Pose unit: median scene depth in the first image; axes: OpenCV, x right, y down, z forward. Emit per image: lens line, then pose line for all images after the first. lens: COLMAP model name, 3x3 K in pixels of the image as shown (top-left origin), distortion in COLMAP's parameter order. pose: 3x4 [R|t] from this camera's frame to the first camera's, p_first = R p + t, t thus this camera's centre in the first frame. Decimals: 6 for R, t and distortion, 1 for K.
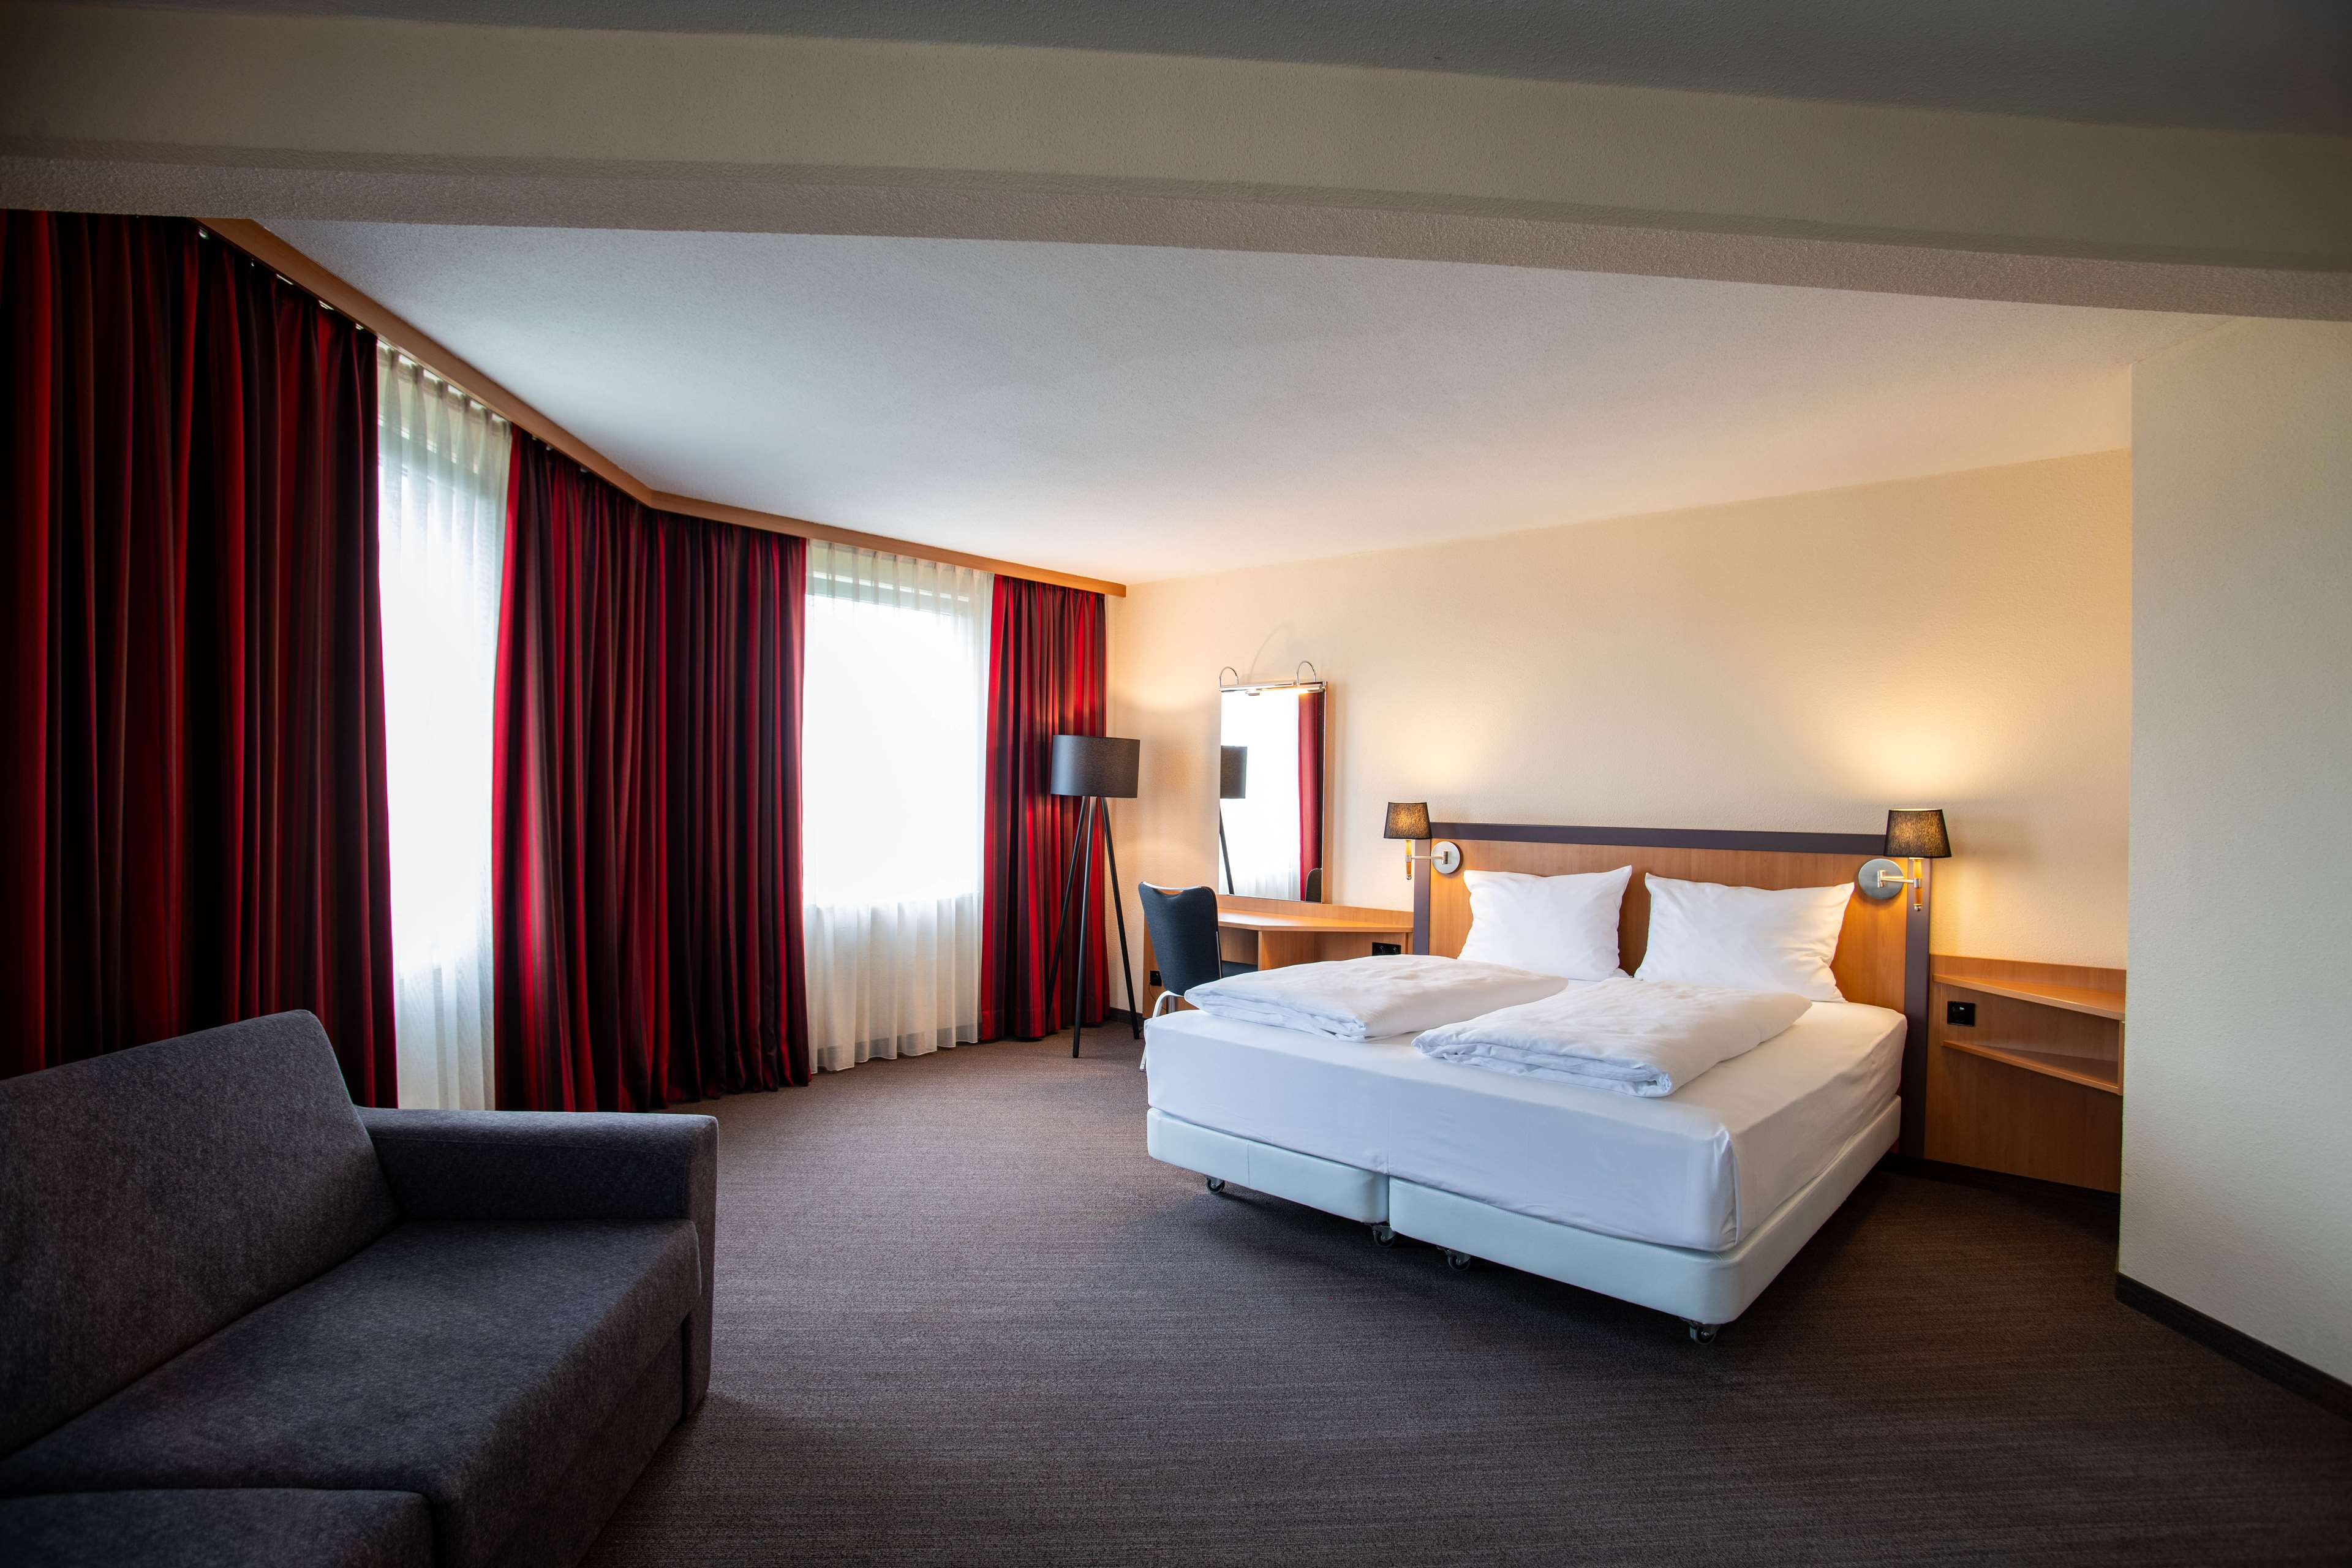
lens RADIAL K [[1135.5, 0, 1168.8], [0, 1135.5, 838.3], [0, 0, 1]] dist [-0.061880, 0.000193]
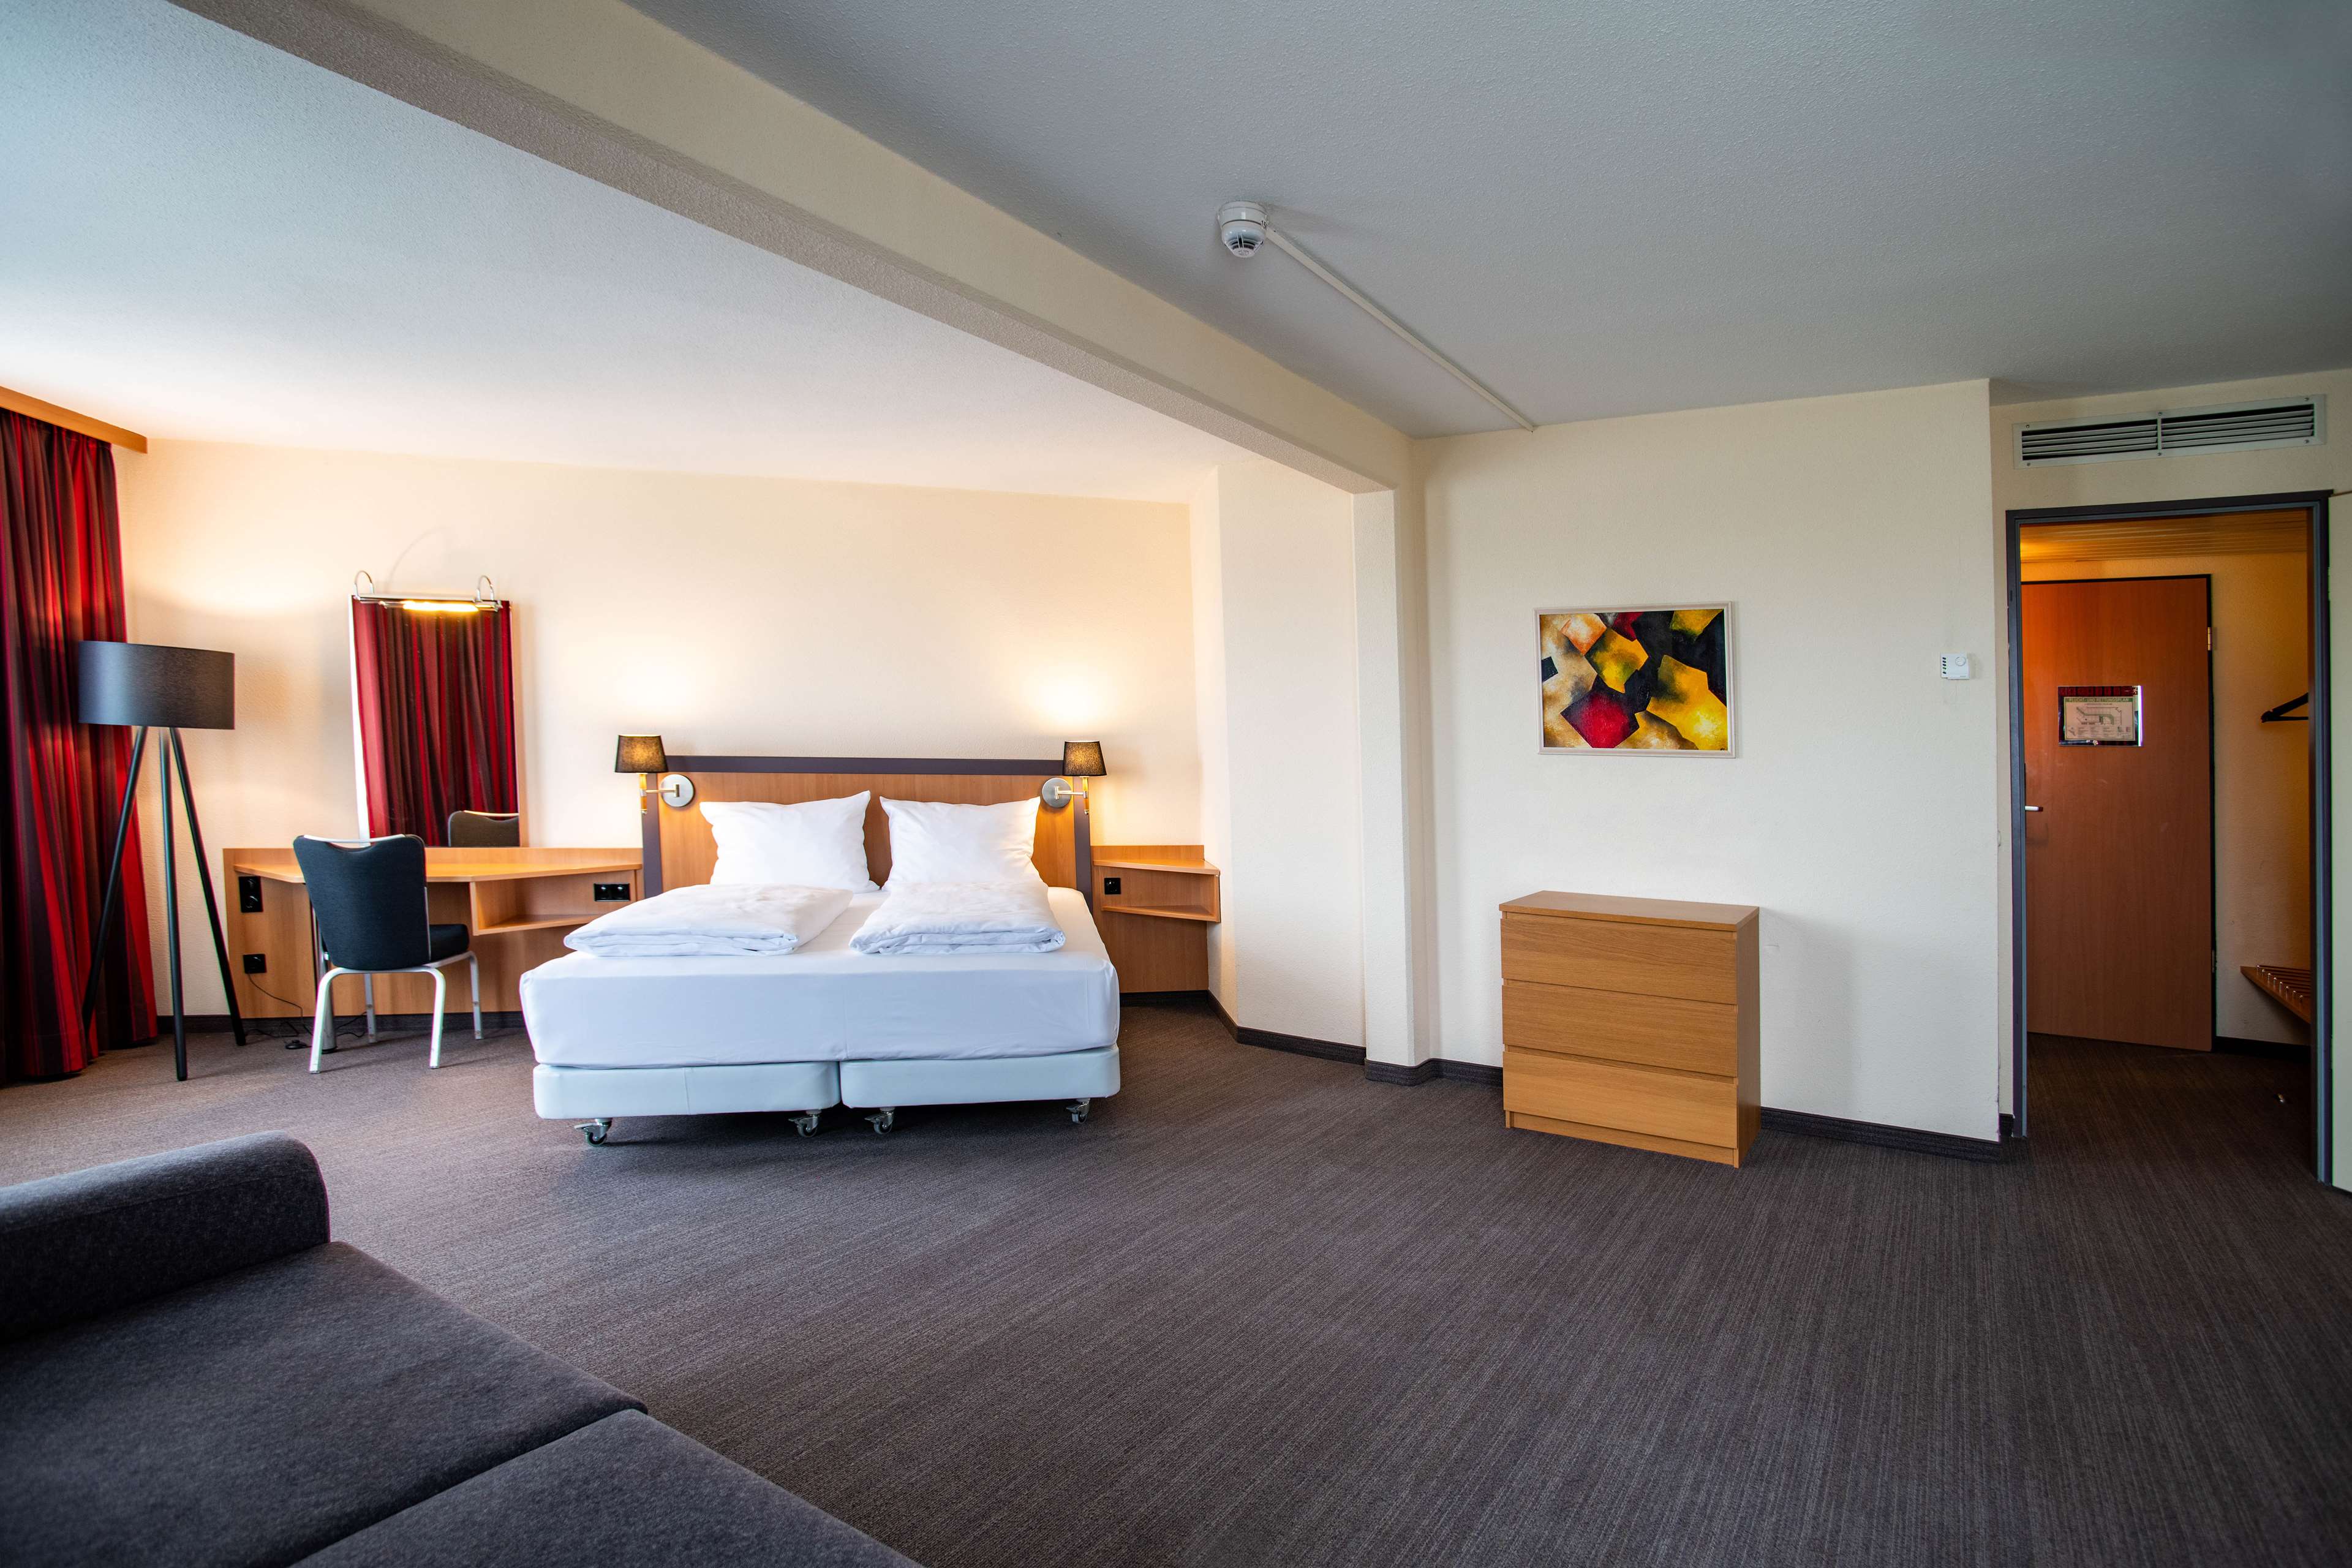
lens RADIAL K [[1207.4, 0, 1289.2], [0, 1207.4, 728.4], [0, 0, 1]] dist [0.005021, 0.000909]
pose [[0.562347, 0.005493, 0.826883, -0.375132], [0.022193, 0.999517, -0.021733, -0.003188], [-0.826603, 0.030572, 0.561954, -0.056357]]
